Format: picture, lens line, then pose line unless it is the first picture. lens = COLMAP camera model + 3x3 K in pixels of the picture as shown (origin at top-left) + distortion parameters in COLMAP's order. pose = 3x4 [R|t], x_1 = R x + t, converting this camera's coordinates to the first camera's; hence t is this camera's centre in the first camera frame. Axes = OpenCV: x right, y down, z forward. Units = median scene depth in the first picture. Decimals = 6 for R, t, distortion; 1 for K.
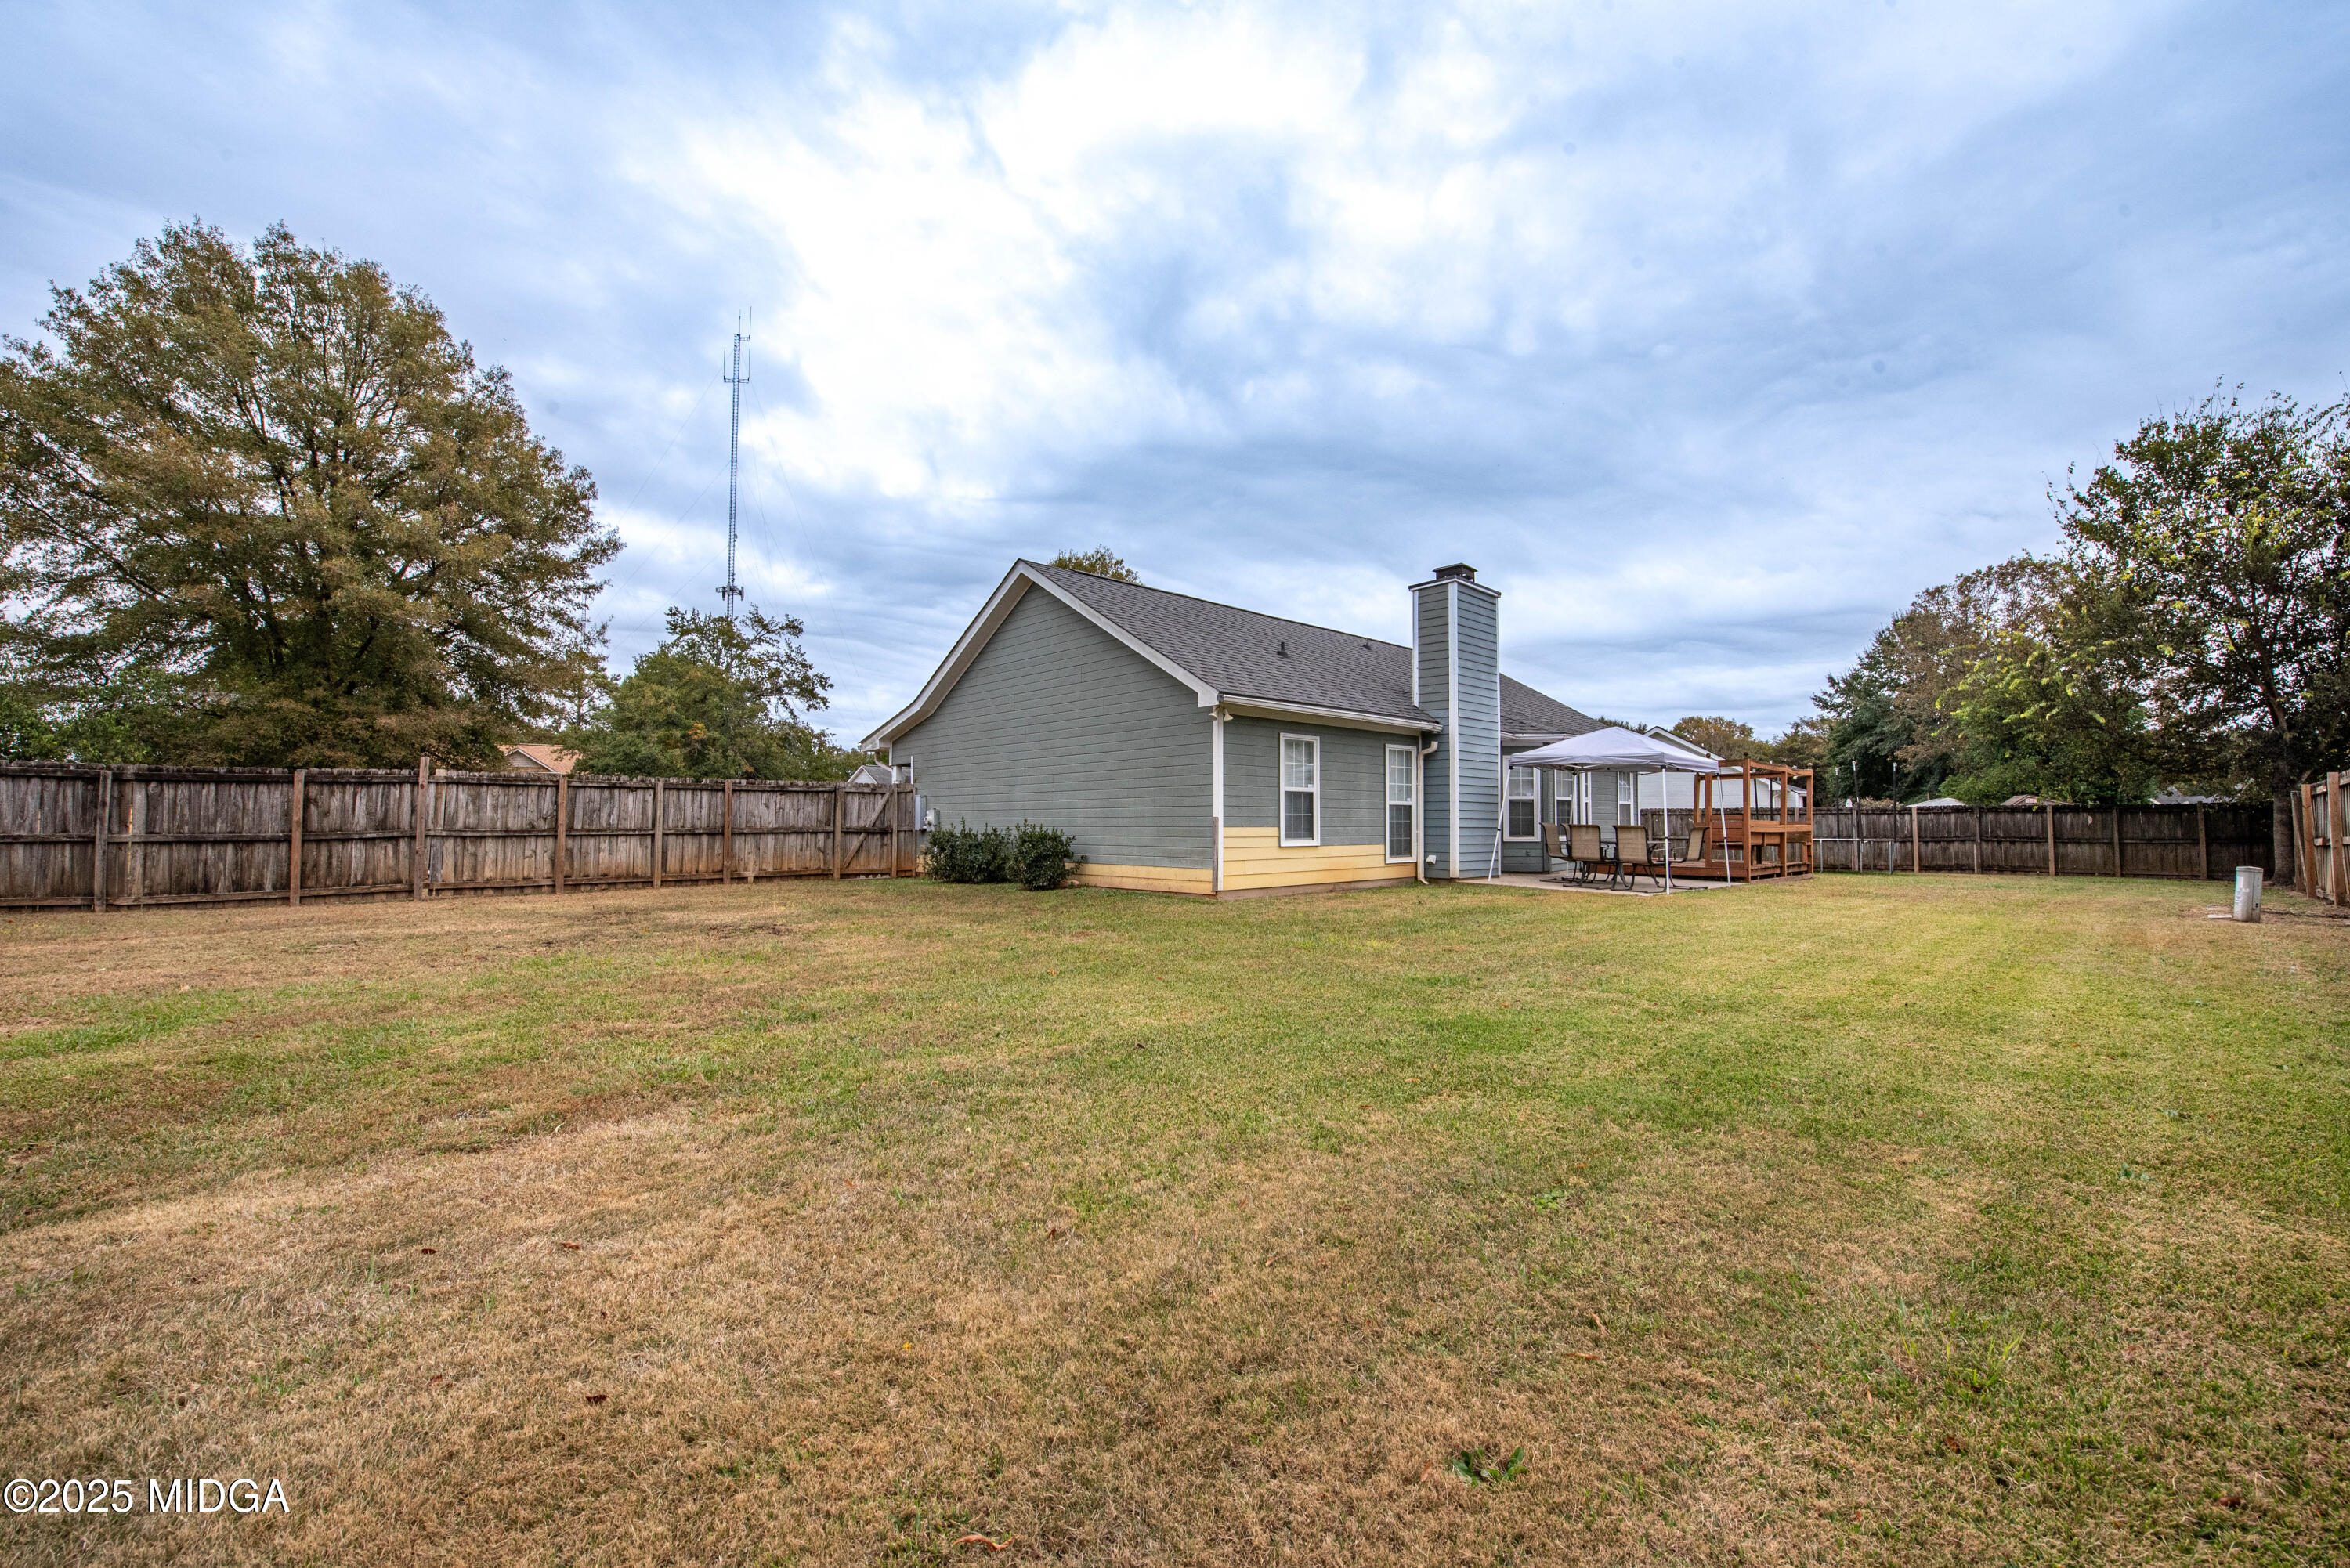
lens RADIAL K [[936.4, 0, 1180.9], [0, 936.4, 785.3], [0, 0, 1]] dist [-0.013095, -0.004118]
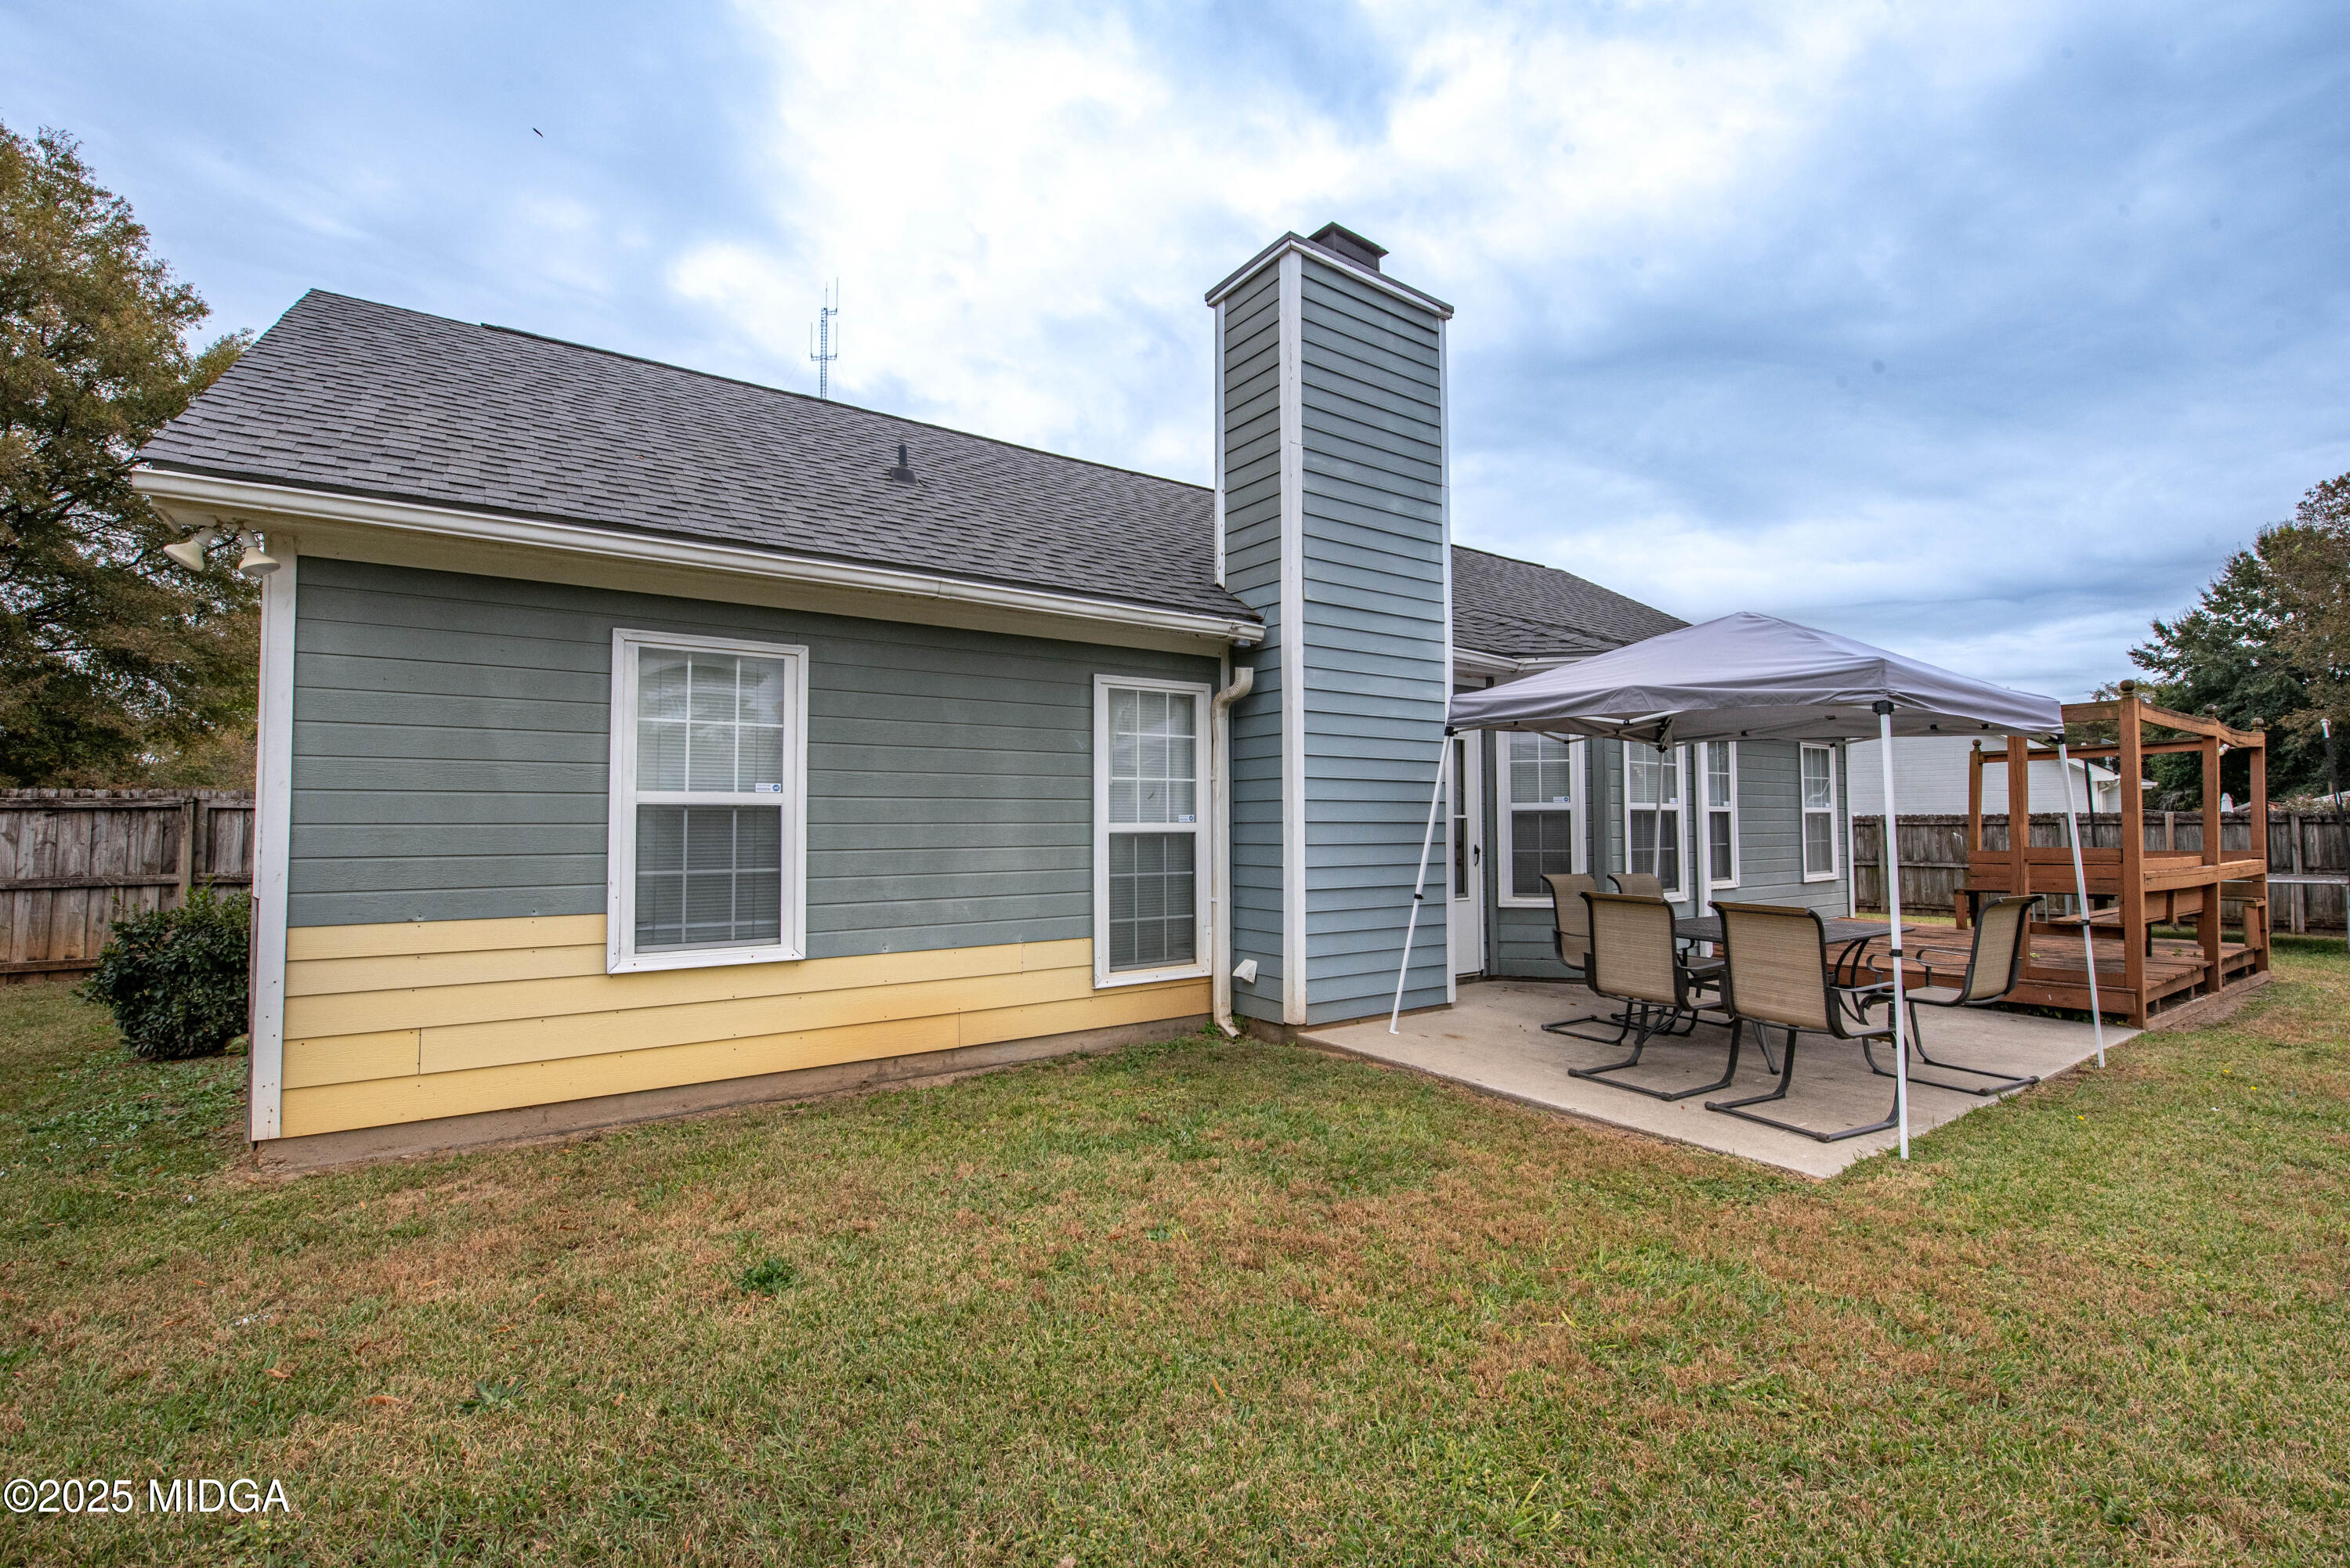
lens RADIAL K [[1017.3, 0, 1183.3], [0, 1017.3, 780.3], [0, 0, 1]] dist [-0.008618, -0.004145]
pose [[0.989088, -0.013810, -0.146677, 0.304969], [0.013133, 0.999898, -0.005584, 0.001844], [0.146739, 0.003596, 0.989169, 0.576046]]
